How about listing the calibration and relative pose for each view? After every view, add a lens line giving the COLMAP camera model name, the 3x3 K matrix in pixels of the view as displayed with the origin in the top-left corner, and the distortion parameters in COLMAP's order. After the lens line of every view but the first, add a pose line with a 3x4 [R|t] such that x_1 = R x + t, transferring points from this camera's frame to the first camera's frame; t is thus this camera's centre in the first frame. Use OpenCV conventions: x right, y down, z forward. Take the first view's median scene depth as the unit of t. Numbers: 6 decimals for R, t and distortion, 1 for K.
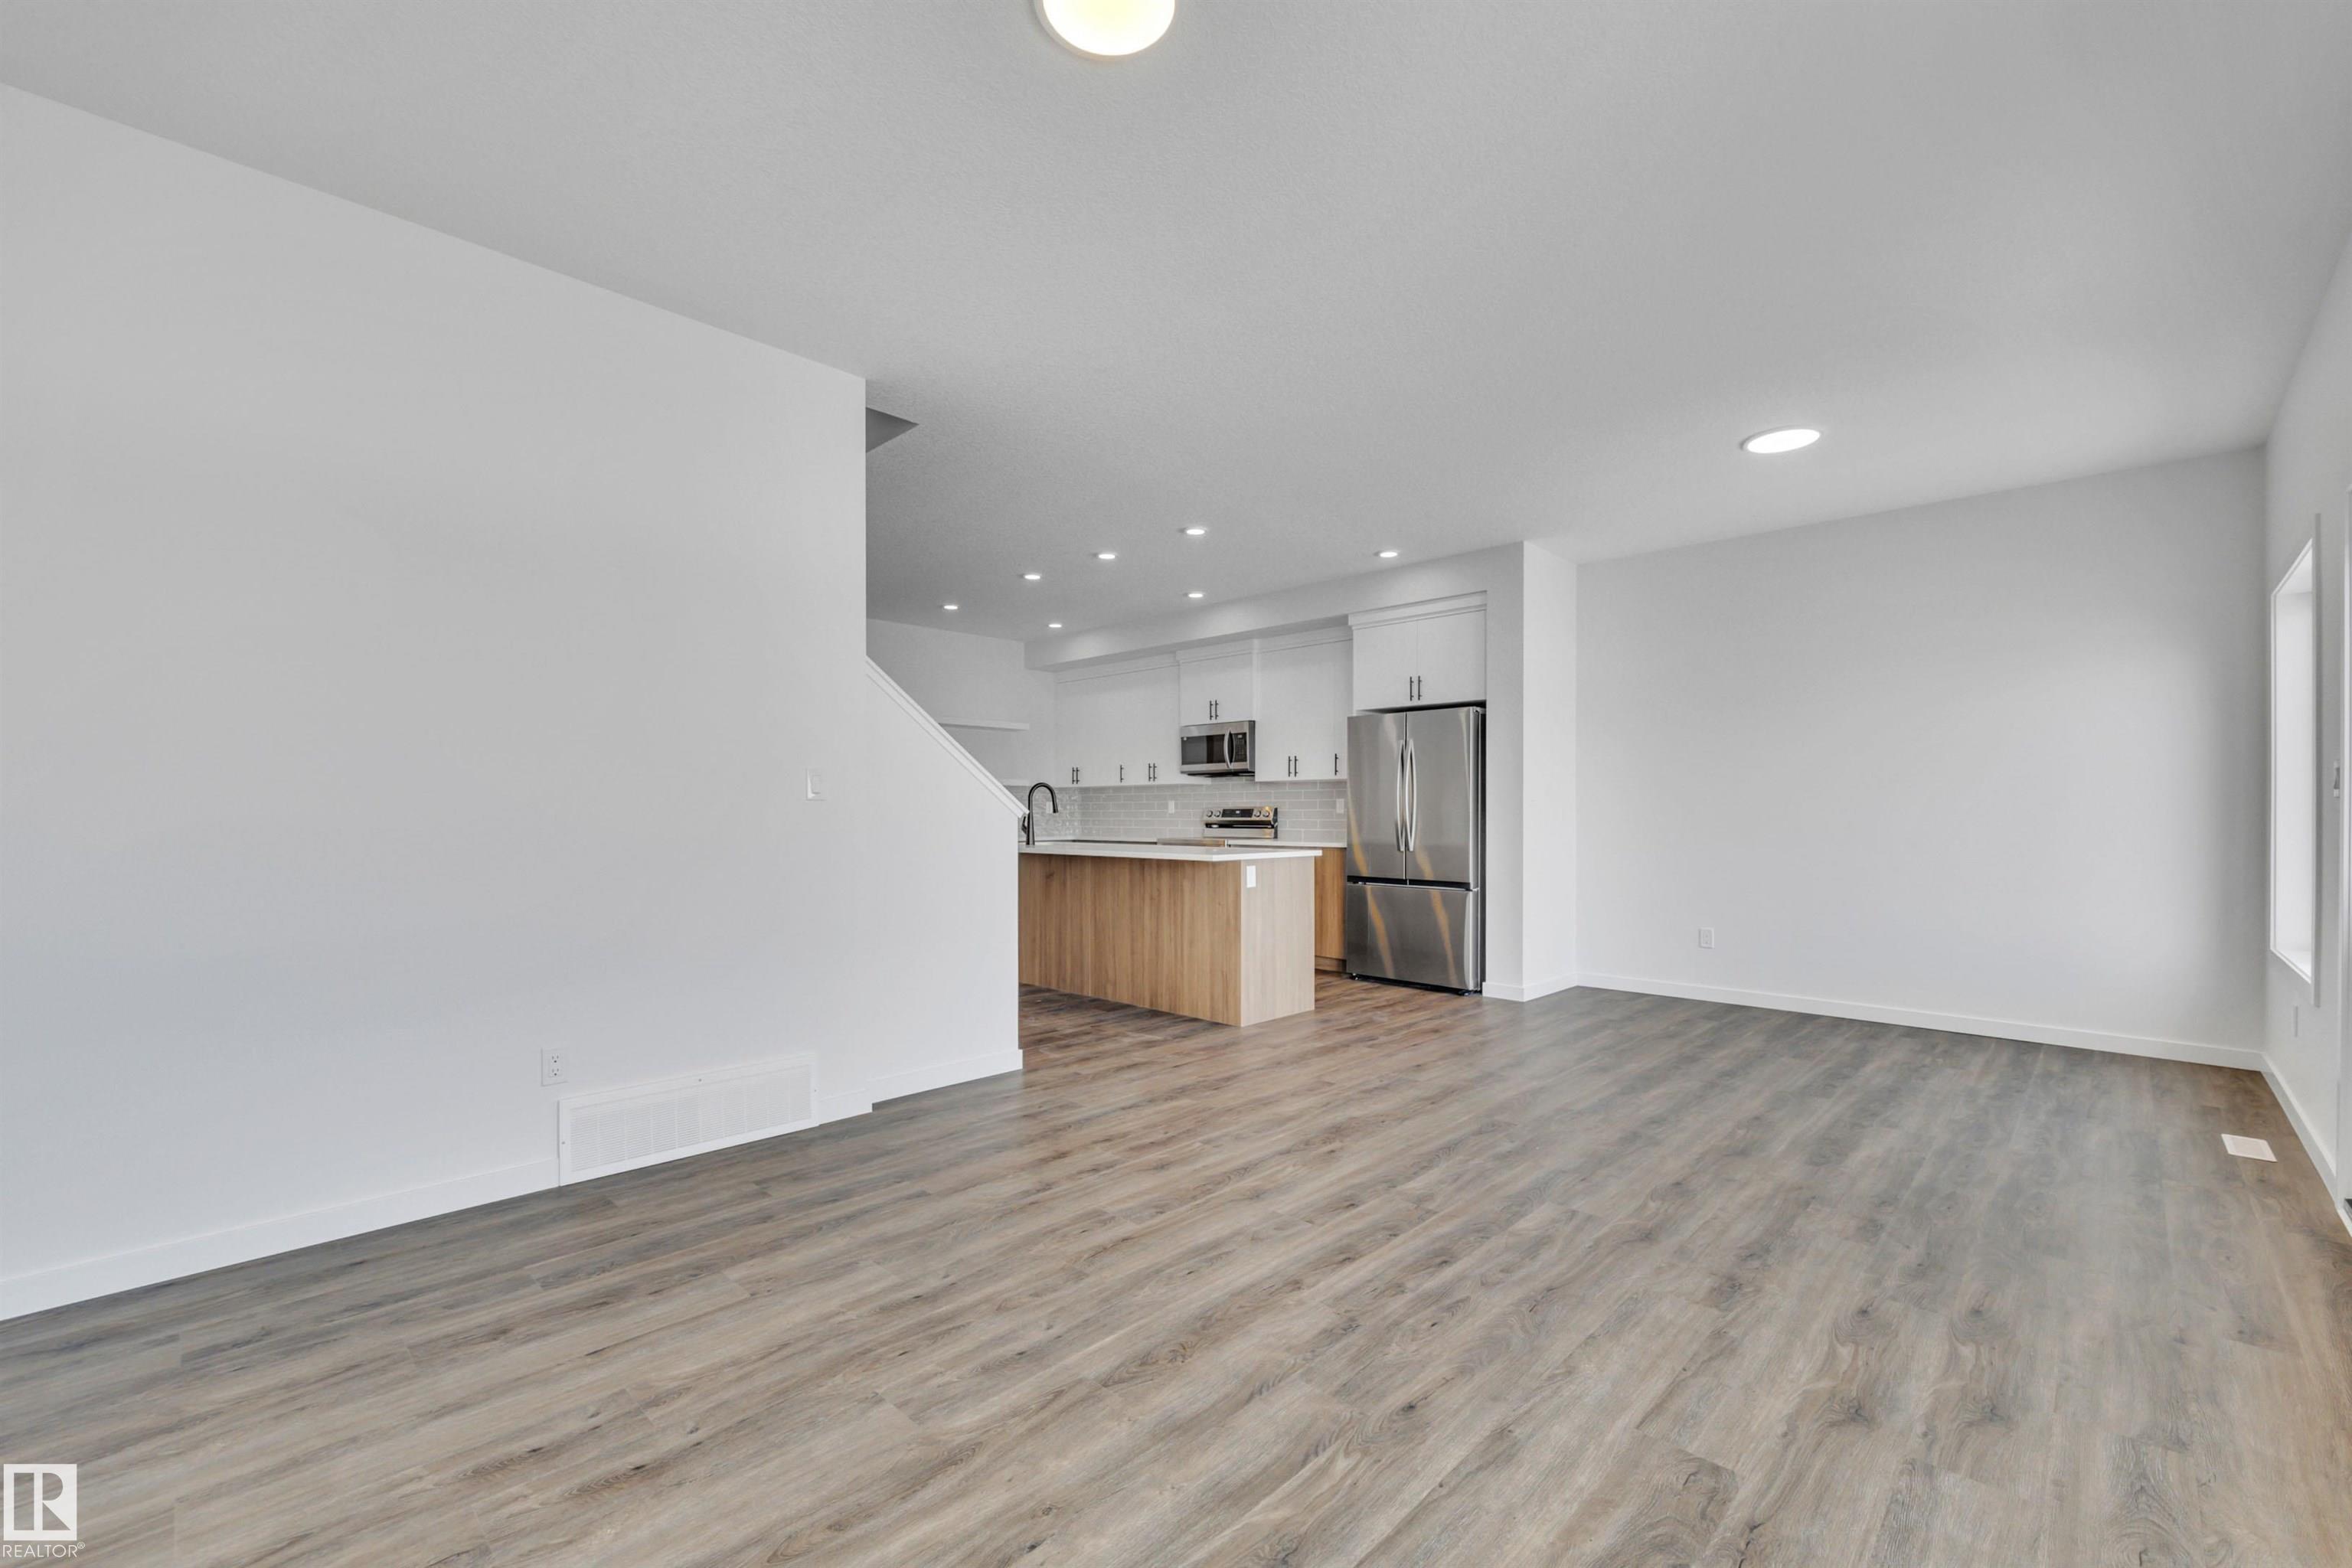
lens RADIAL K [[962.4, 0, 1160.2], [0, 962.4, 793.0], [0, 0, 1]] dist [0.001563, 0.000084]
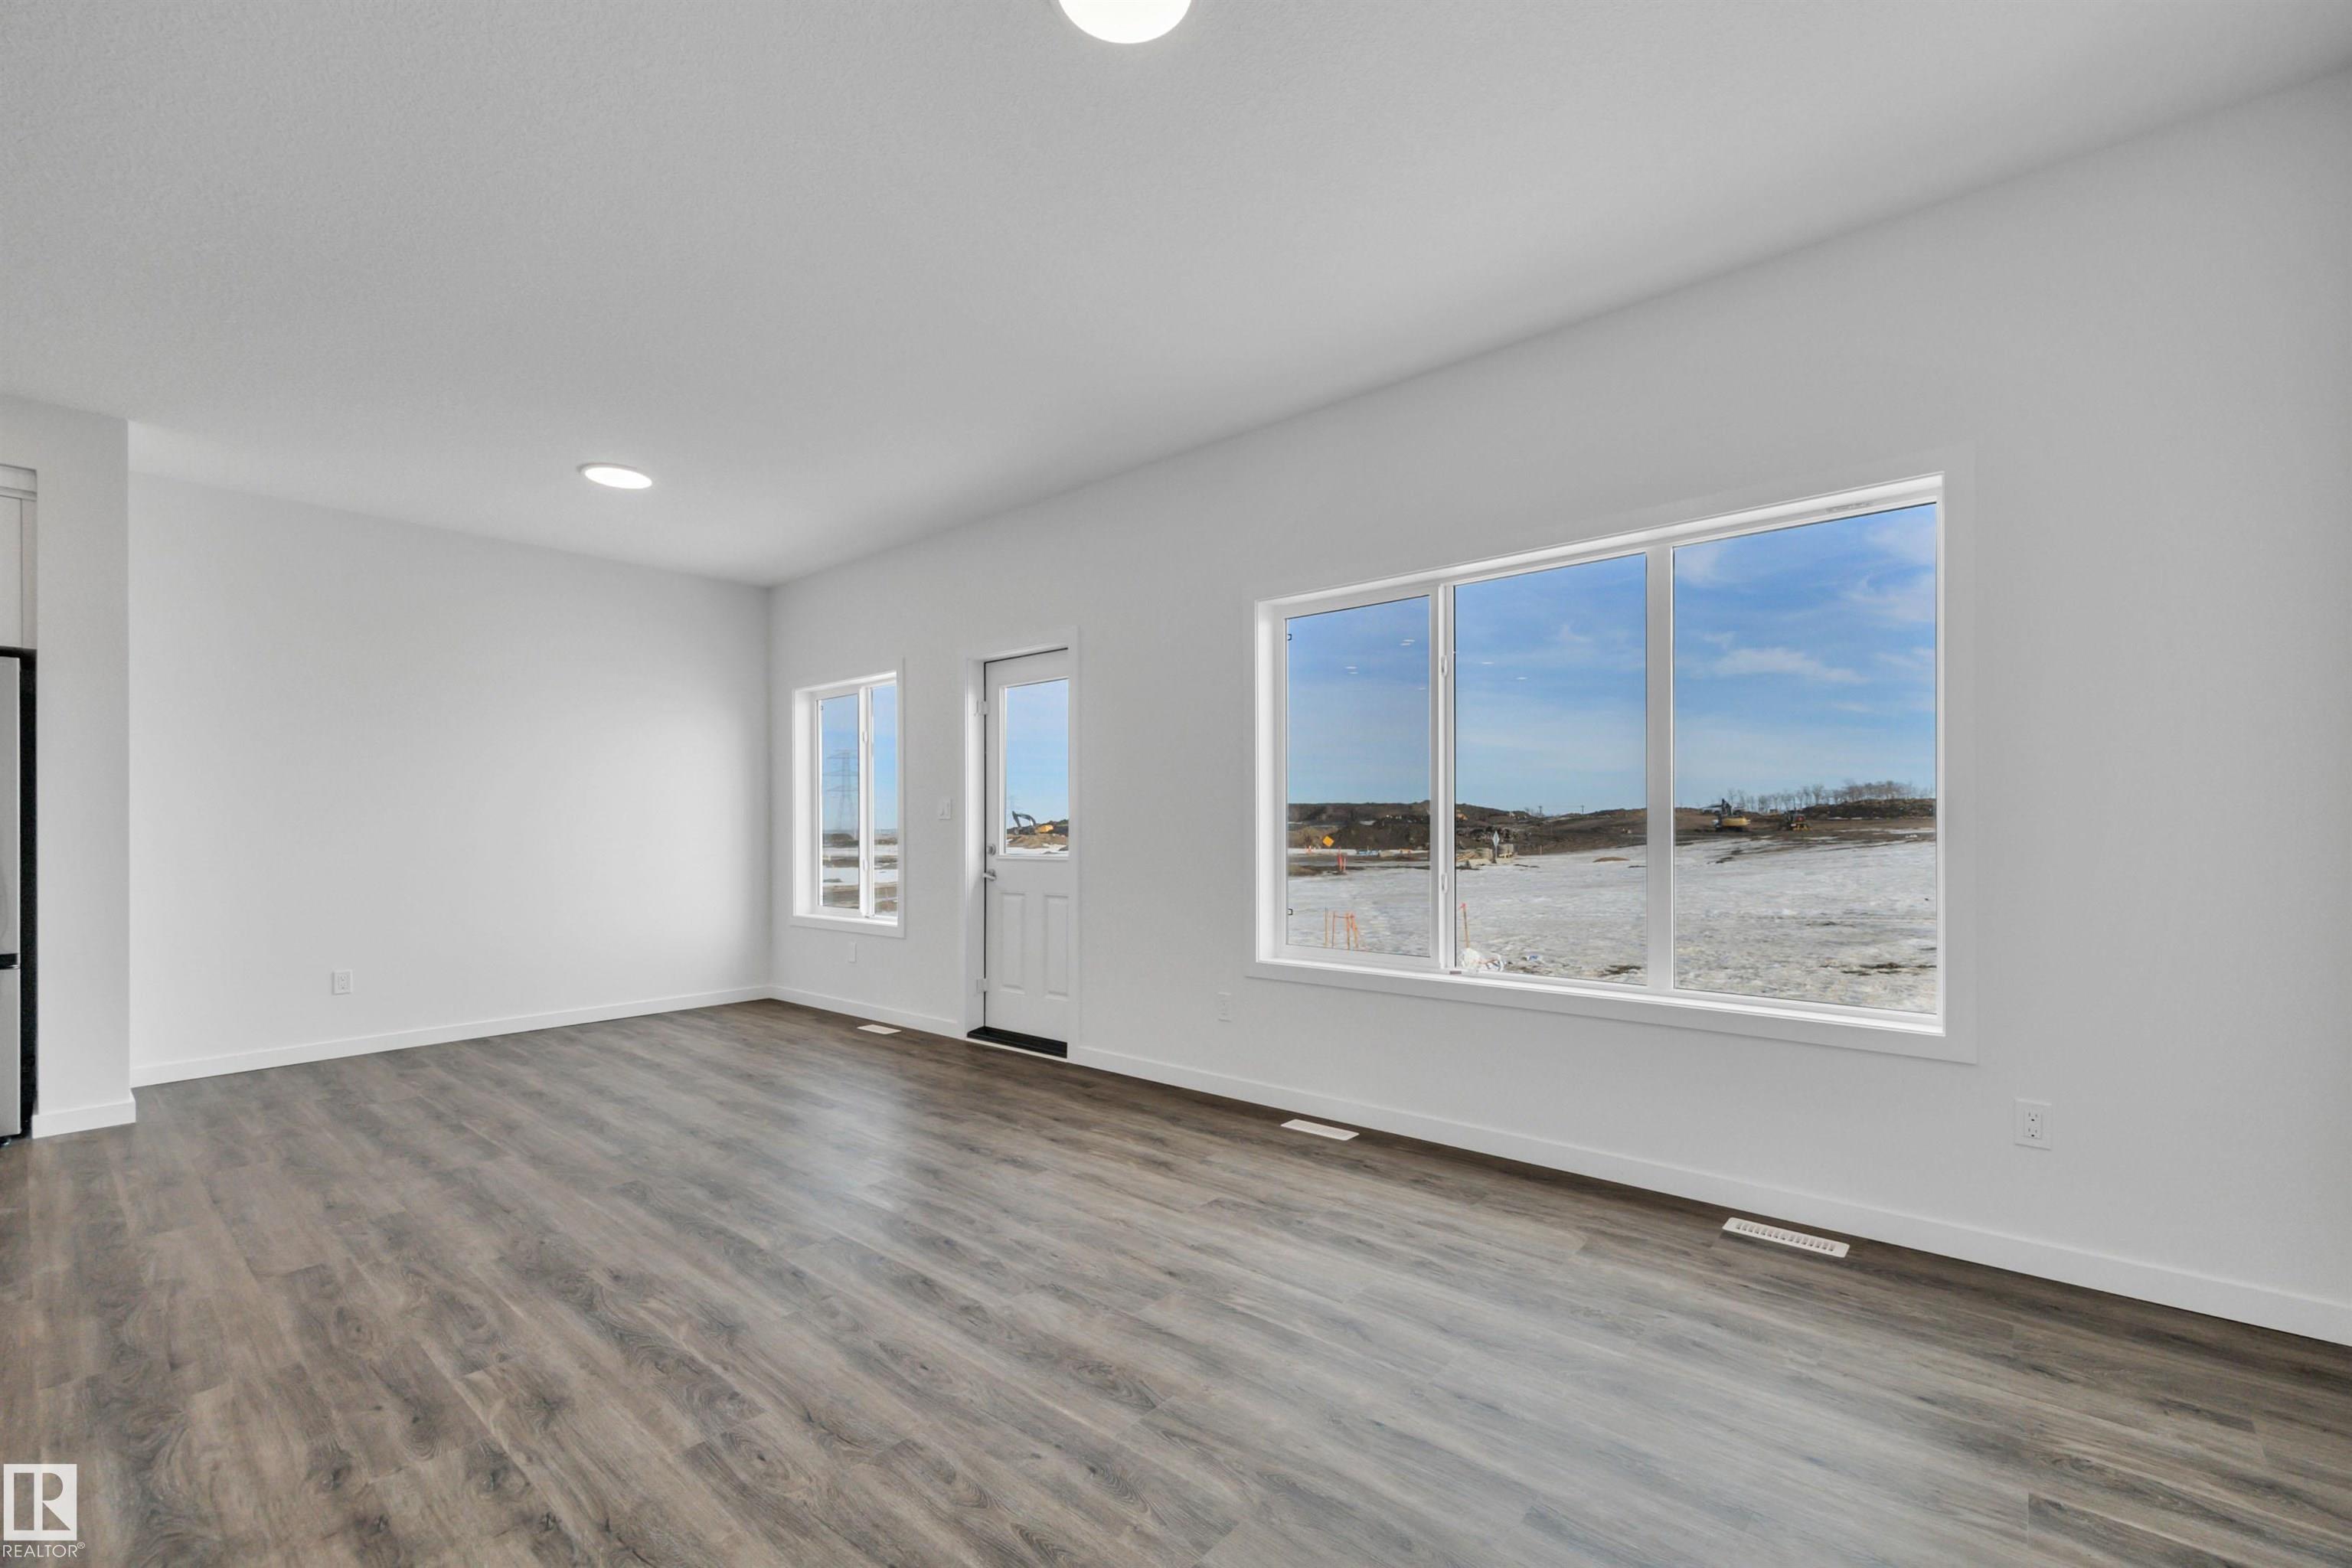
lens RADIAL K [[1003.8, 0, 1176.0], [0, 1003.8, 784.0], [0, 0, 1]] dist [0.010748, 0.000271]
pose [[-0.062795, 0.043387, 0.997083, -0.355526], [-0.016374, 0.998875, -0.044496, 0.007683], [-0.997892, -0.019120, -0.062014, 0.335862]]
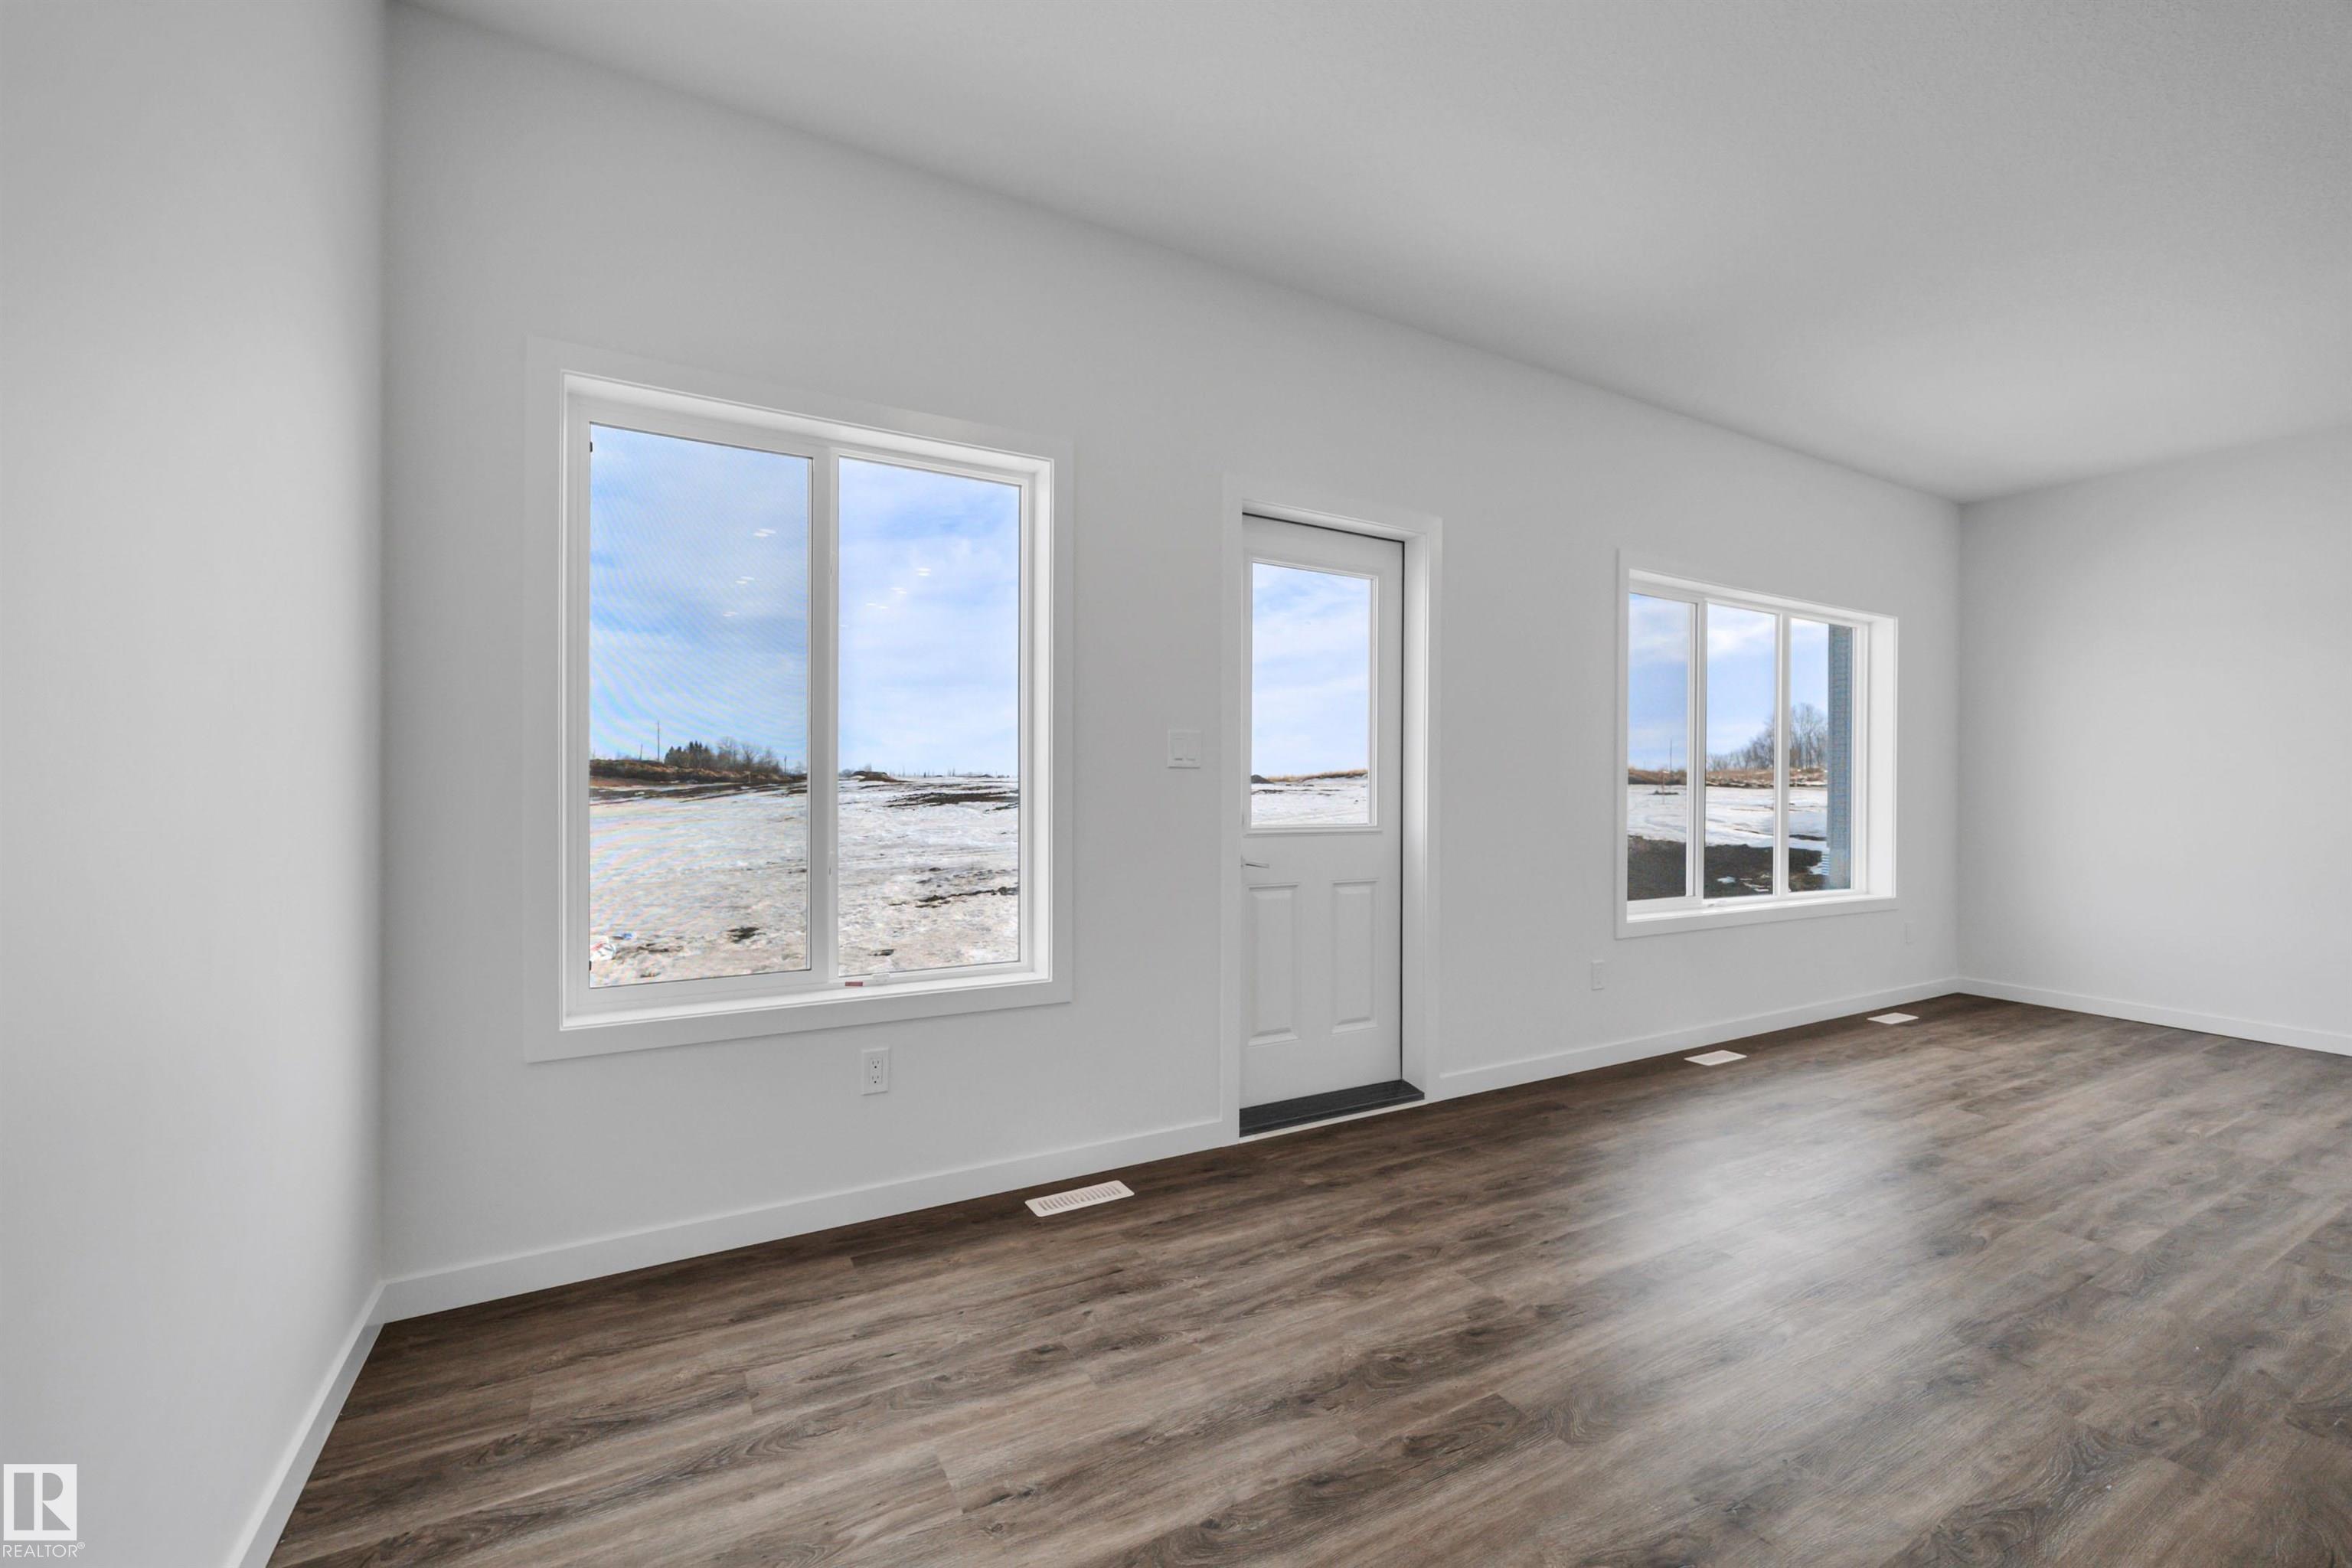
lens RADIAL K [[962.4, 0, 1160.2], [0, 962.4, 793.0], [0, 0, 1]] dist [0.001563, 0.000084]
pose [[-0.961998, -0.018622, 0.272422, 0.472219], [-0.021826, 0.999724, -0.008737, 0.021532], [-0.272184, -0.014351, -0.962138, 0.969338]]
